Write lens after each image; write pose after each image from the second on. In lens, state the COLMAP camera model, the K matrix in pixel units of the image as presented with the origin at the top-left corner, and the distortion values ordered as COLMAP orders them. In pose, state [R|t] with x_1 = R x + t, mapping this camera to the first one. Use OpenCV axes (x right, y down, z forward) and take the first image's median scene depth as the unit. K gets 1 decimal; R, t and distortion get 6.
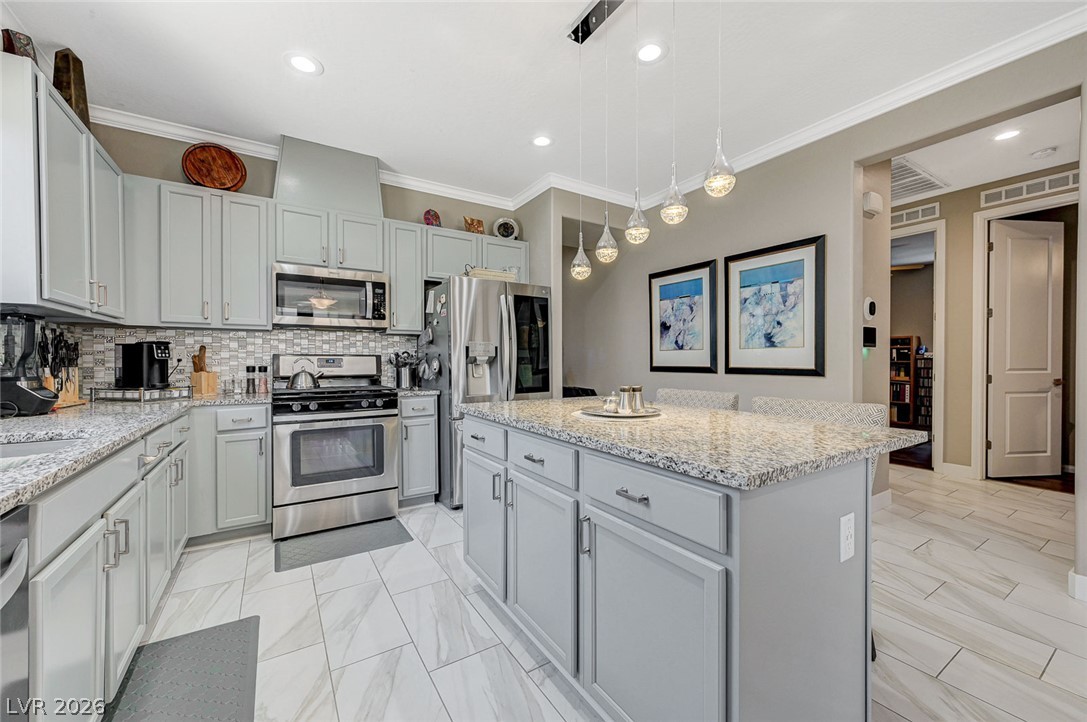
lens RADIAL K [[427.4, 0, 548.5], [0, 427.4, 363.6], [0, 0, 1]] dist [0.000149, 0.001016]
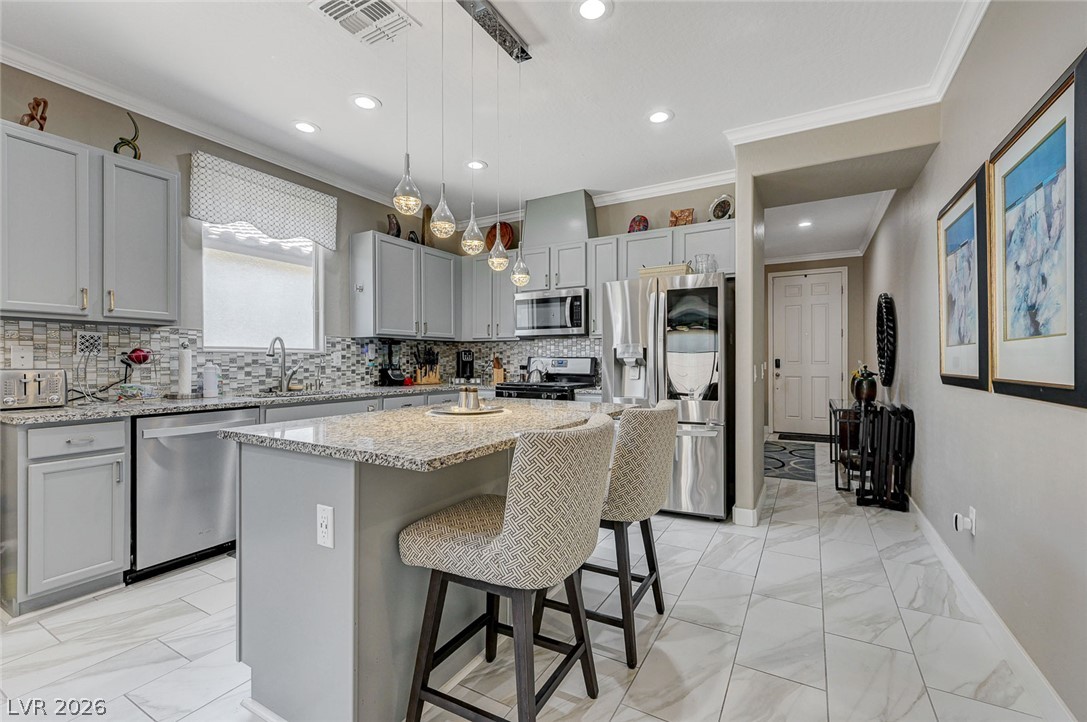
lens RADIAL K [[463.6, 0, 548.5], [0, 463.6, 360.9], [0, 0, 1]] dist [0.002038, 0.000097]
pose [[0.467448, 0.002531, -0.884017, 0.730235], [-0.009737, 0.999950, -0.002285, -0.006750], [0.883967, 0.009676, 0.467449, 0.344578]]
